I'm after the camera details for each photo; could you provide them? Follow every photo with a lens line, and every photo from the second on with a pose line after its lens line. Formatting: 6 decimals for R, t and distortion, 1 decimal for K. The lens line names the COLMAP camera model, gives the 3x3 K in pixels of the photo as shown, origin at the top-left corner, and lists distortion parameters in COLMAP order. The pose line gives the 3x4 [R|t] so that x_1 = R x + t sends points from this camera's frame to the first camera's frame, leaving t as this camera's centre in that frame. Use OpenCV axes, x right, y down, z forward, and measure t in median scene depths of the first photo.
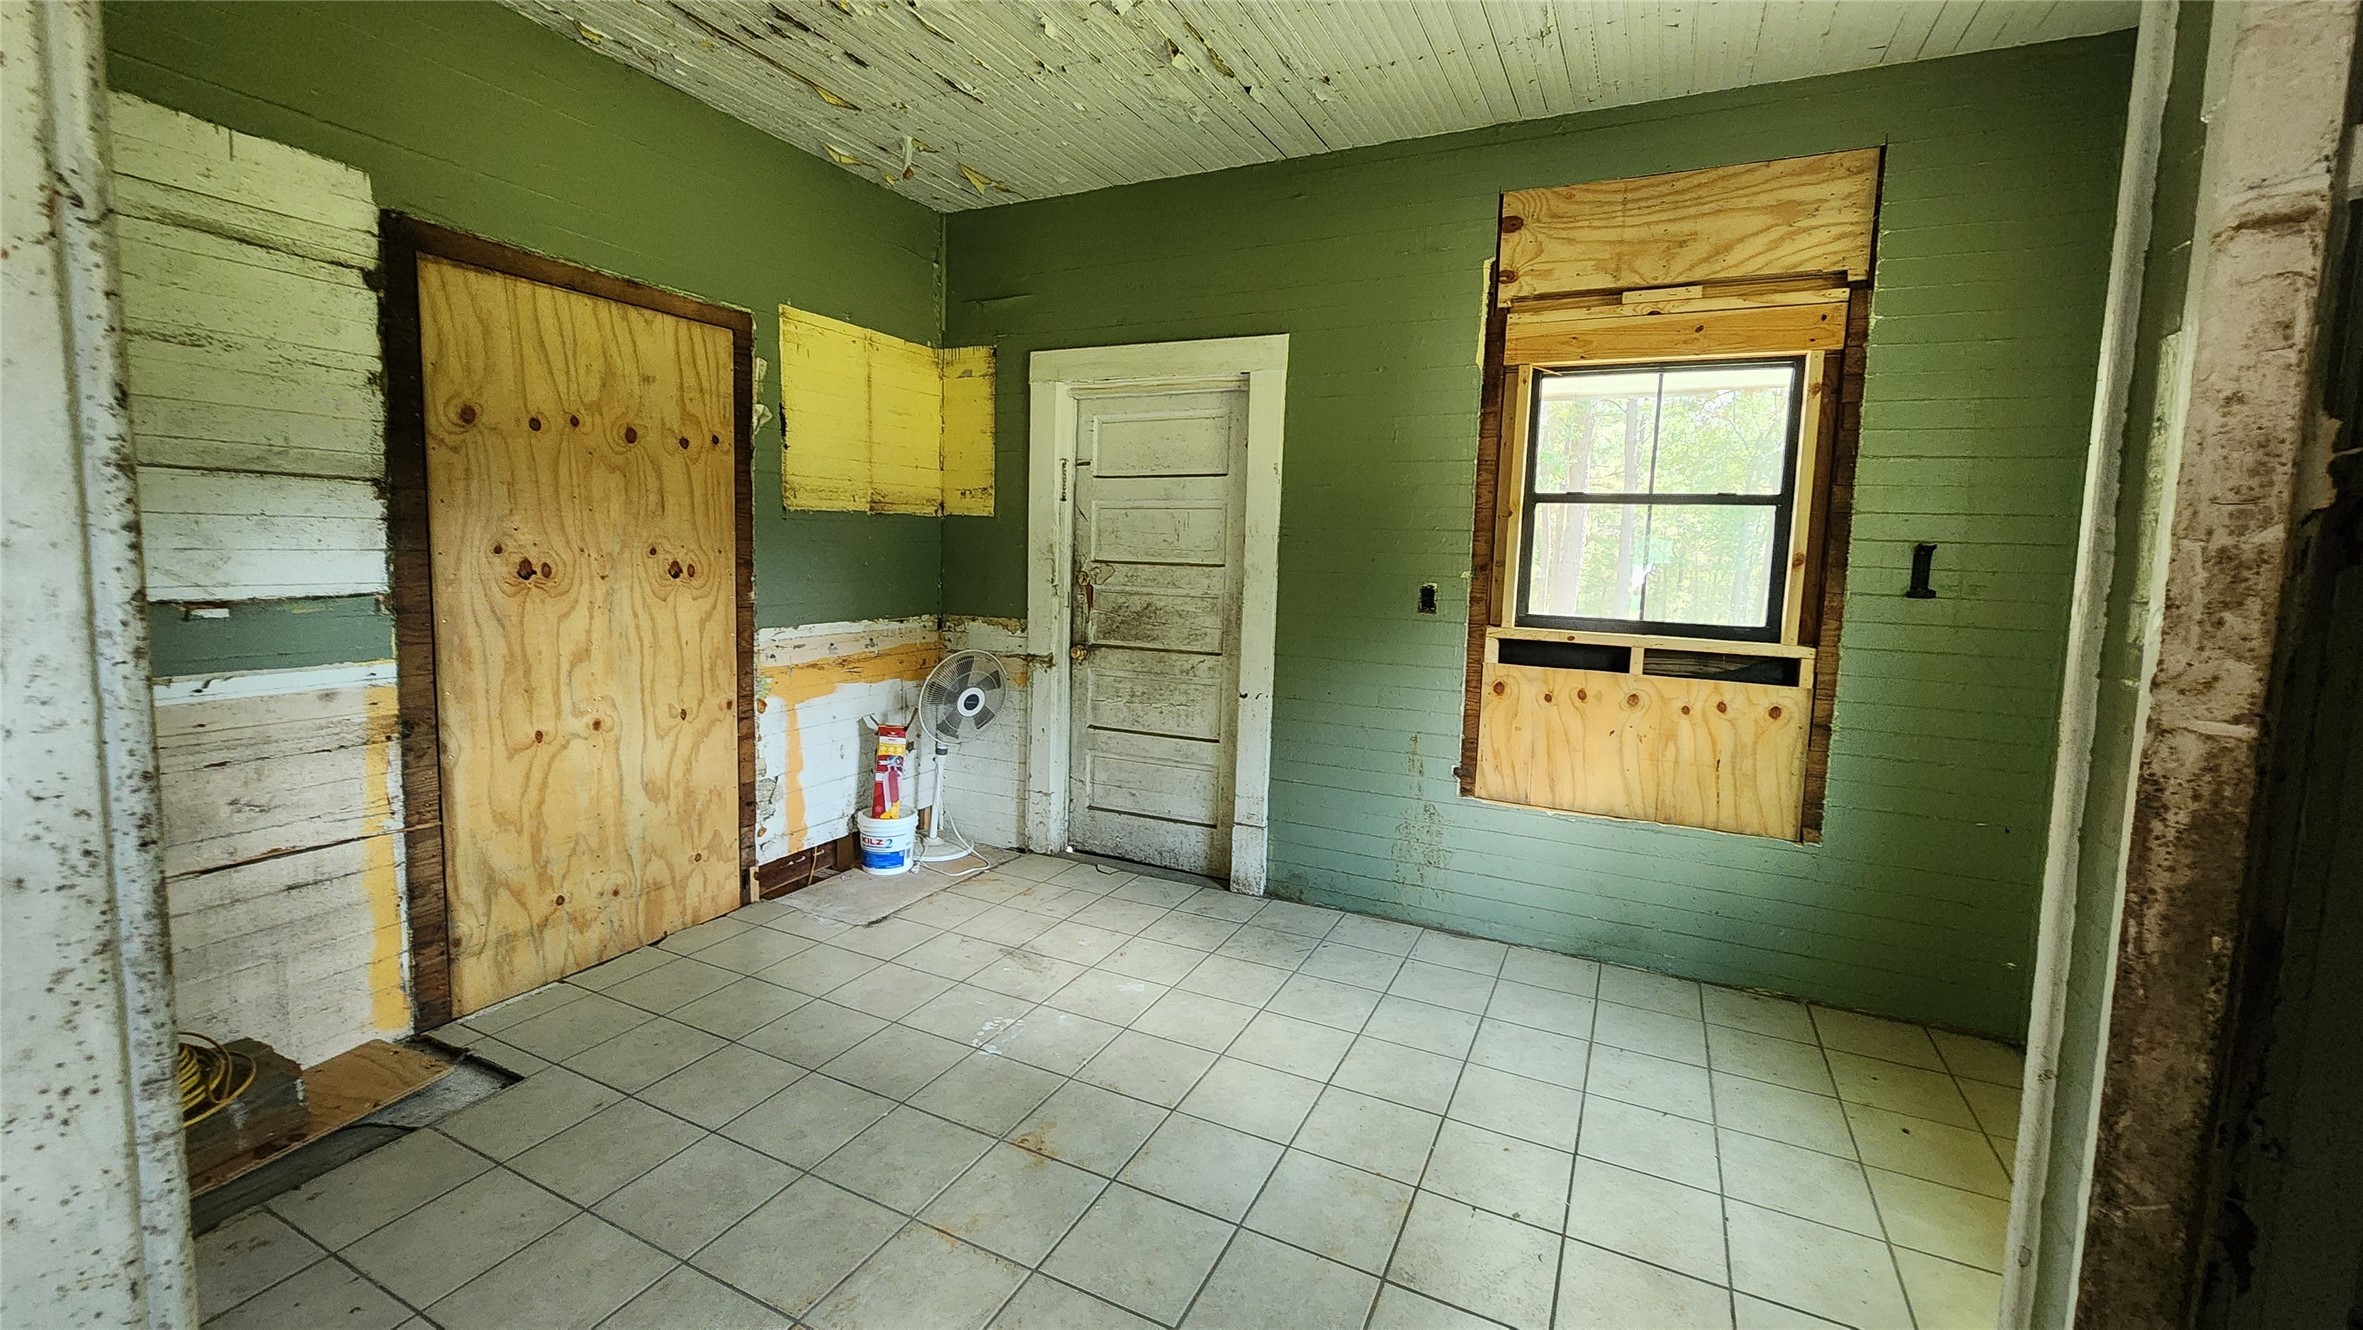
lens RADIAL K [[973.3, 0, 1177.8], [0, 973.3, 646.2], [0, 0, 1]] dist [0.000083, -0.000007]
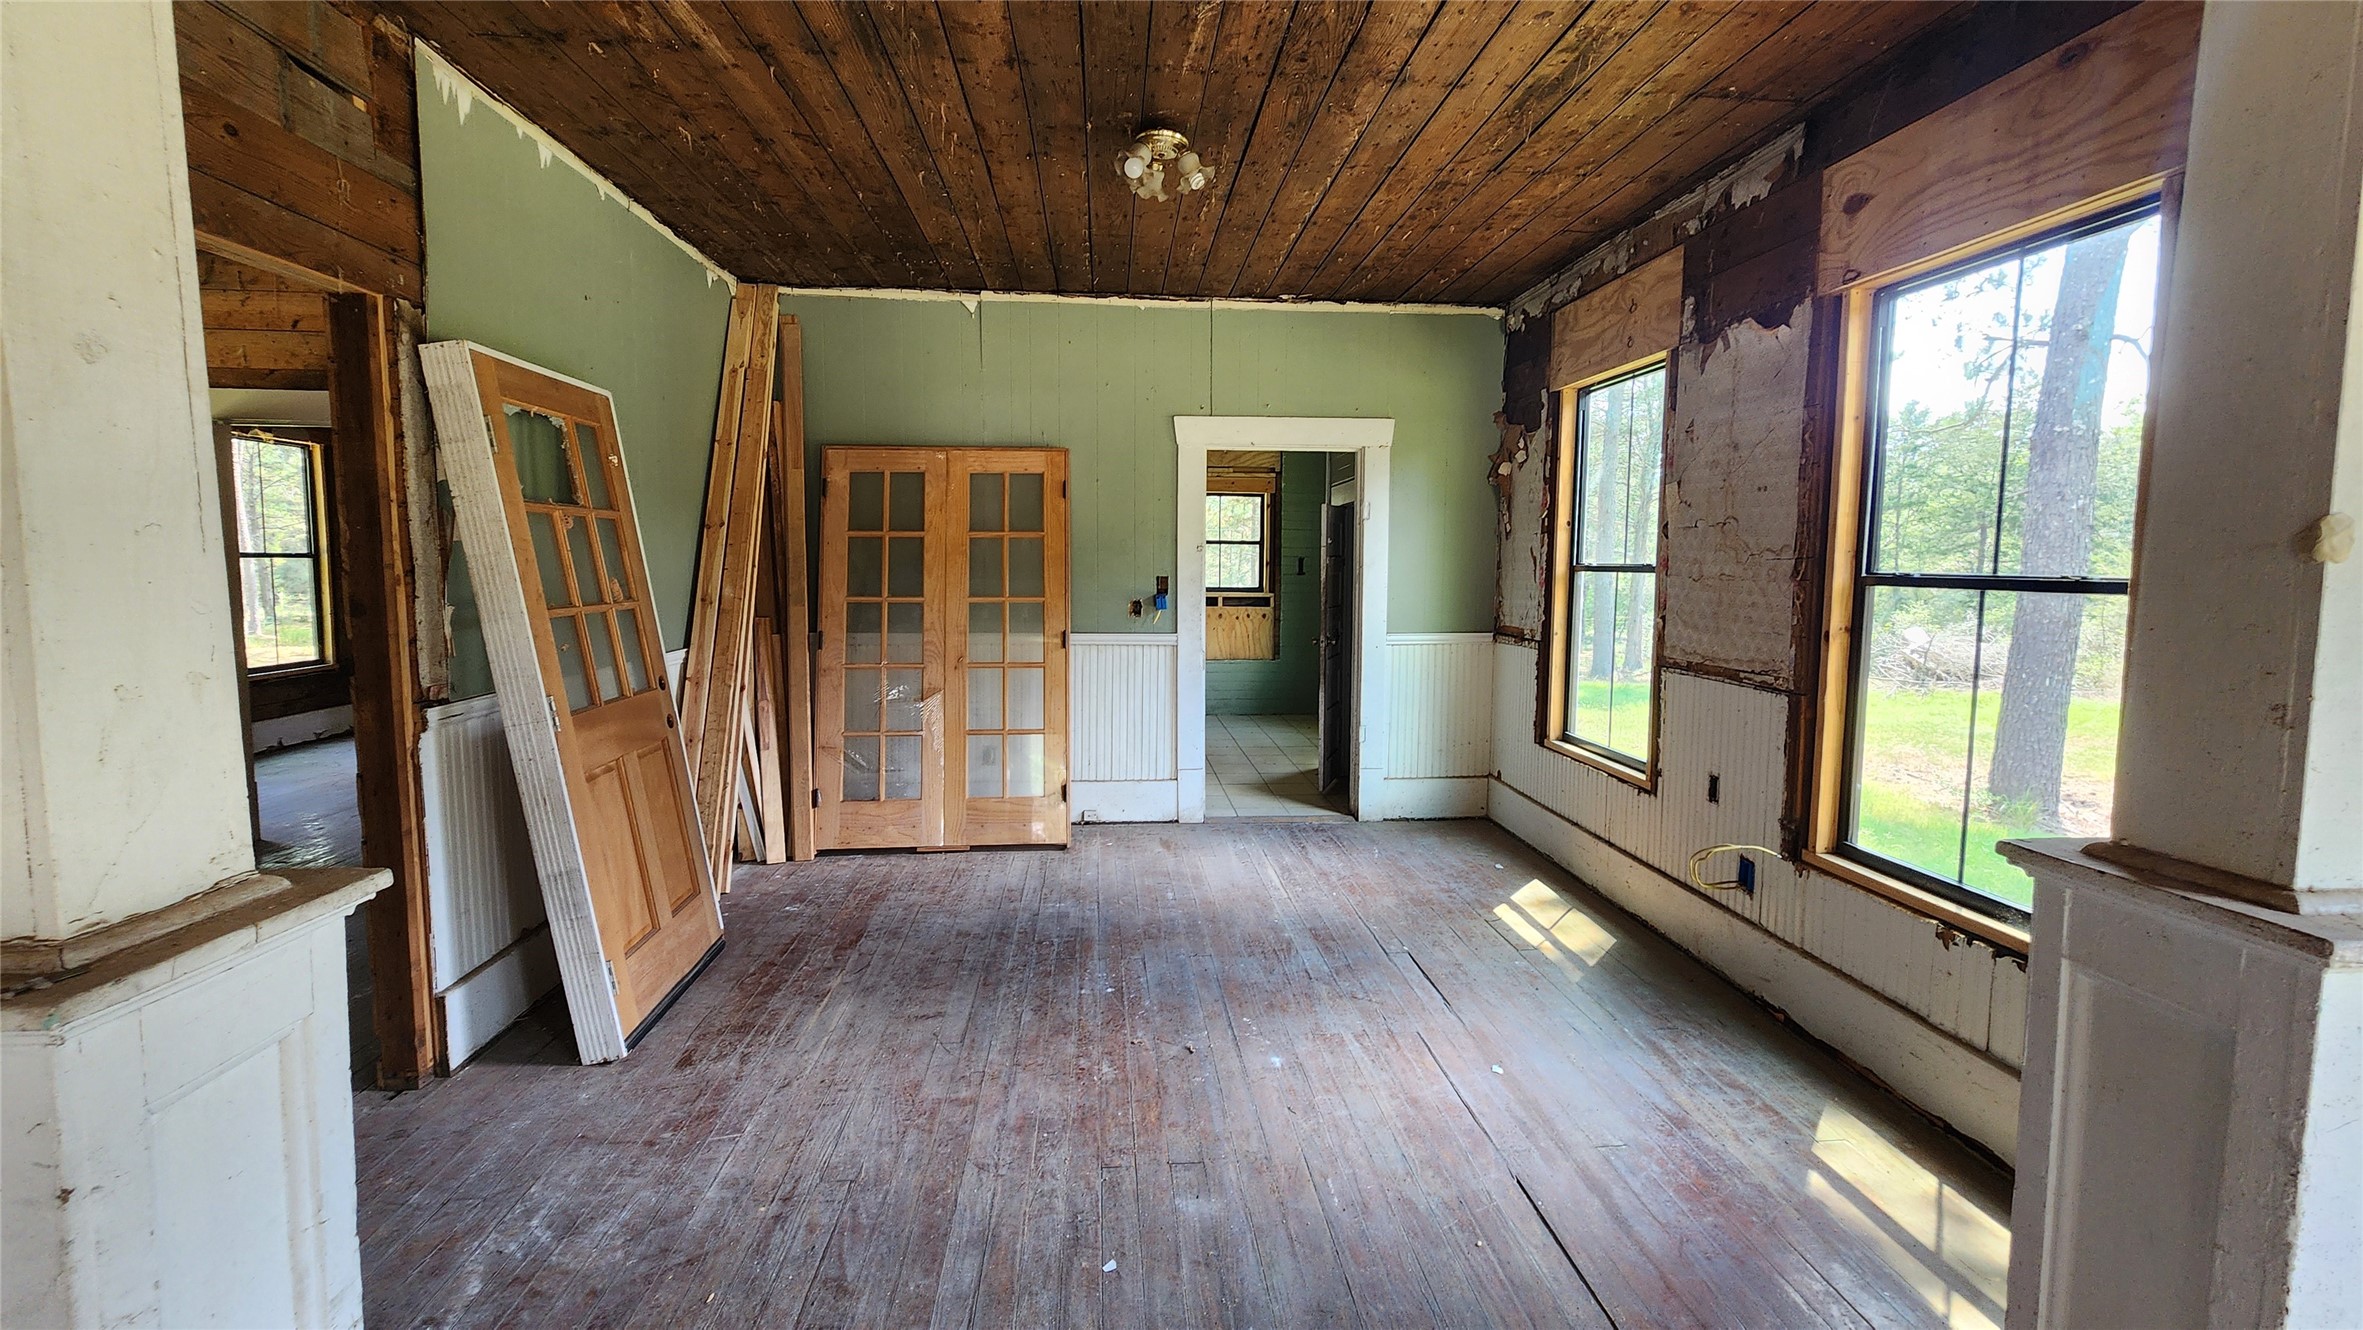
lens RADIAL K [[973.3, 0, 1180.0], [0, 973.3, 653.6], [0, 0, 1]] dist [0.000083, -0.000007]
pose [[0.861660, -0.068844, 0.502794, -1.064772], [0.068784, 0.997456, 0.018698, 0.107156], [-0.502803, 0.018473, 0.864204, -1.375832]]
